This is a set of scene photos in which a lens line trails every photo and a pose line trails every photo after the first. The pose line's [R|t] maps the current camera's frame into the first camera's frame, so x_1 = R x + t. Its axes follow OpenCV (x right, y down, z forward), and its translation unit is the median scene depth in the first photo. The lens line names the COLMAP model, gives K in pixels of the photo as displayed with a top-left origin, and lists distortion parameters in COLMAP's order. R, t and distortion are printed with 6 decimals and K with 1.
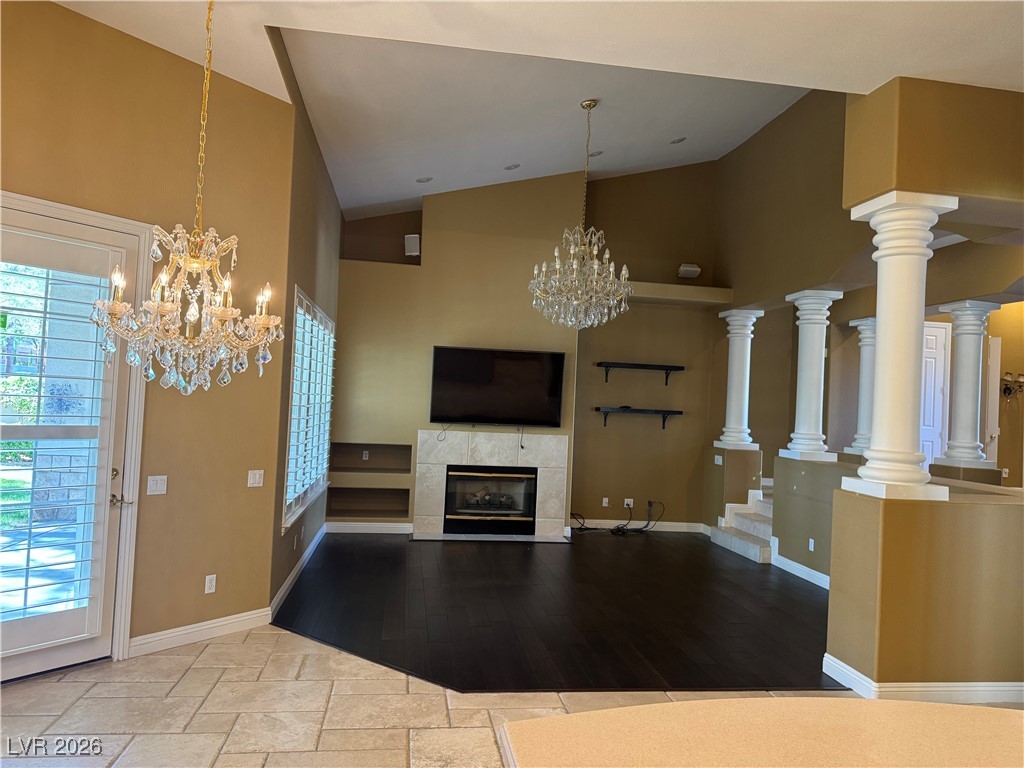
lens RADIAL K [[715.6, 0, 507.2], [0, 715.6, 382.1], [0, 0, 1]] dist [0.066766, -0.084589]
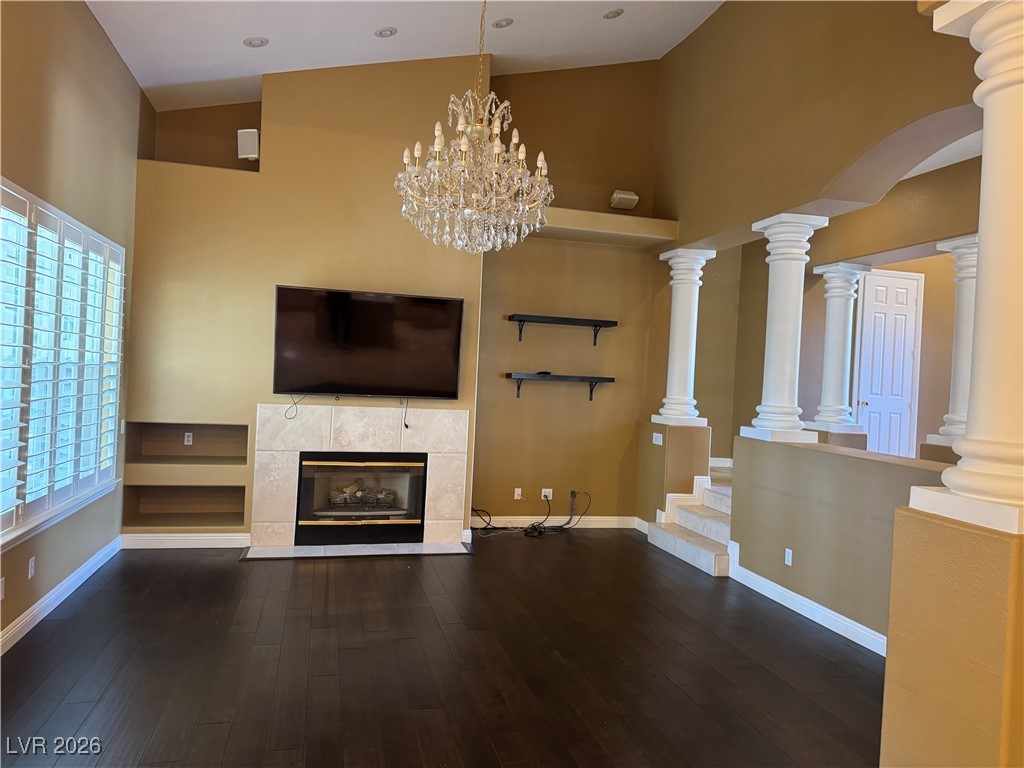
lens RADIAL K [[715.6, 0, 521.0], [0, 715.6, 372.5], [0, 0, 1]] dist [0.066766, -0.084589]
pose [[0.991809, 0.000986, 0.127725, 0.044808], [-0.004525, 0.999614, 0.027424, 0.014582], [-0.127649, -0.027777, 0.991430, 0.251192]]
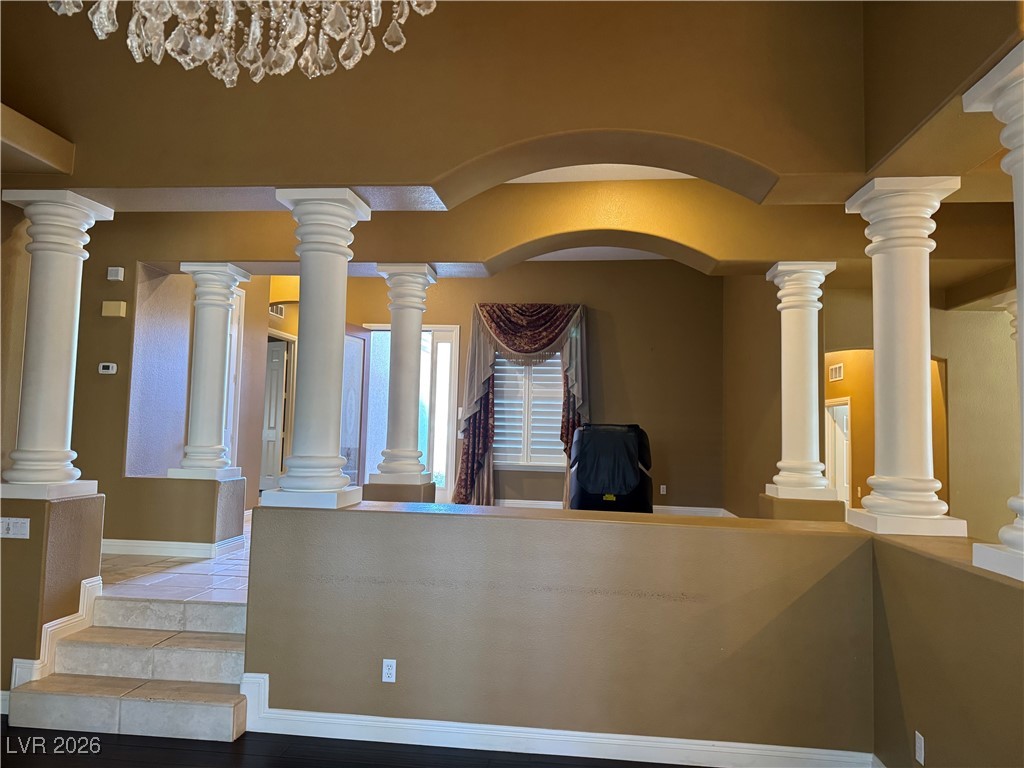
lens RADIAL K [[679.7, 0, 515.2], [0, 679.7, 389.6], [0, 0, 1]] dist [-0.001319, -0.004974]
pose [[0.263223, 0.017361, 0.964579, -0.022703], [-0.027353, 0.999570, -0.010526, 0.022620], [-0.964347, -0.023613, 0.263585, 0.650007]]
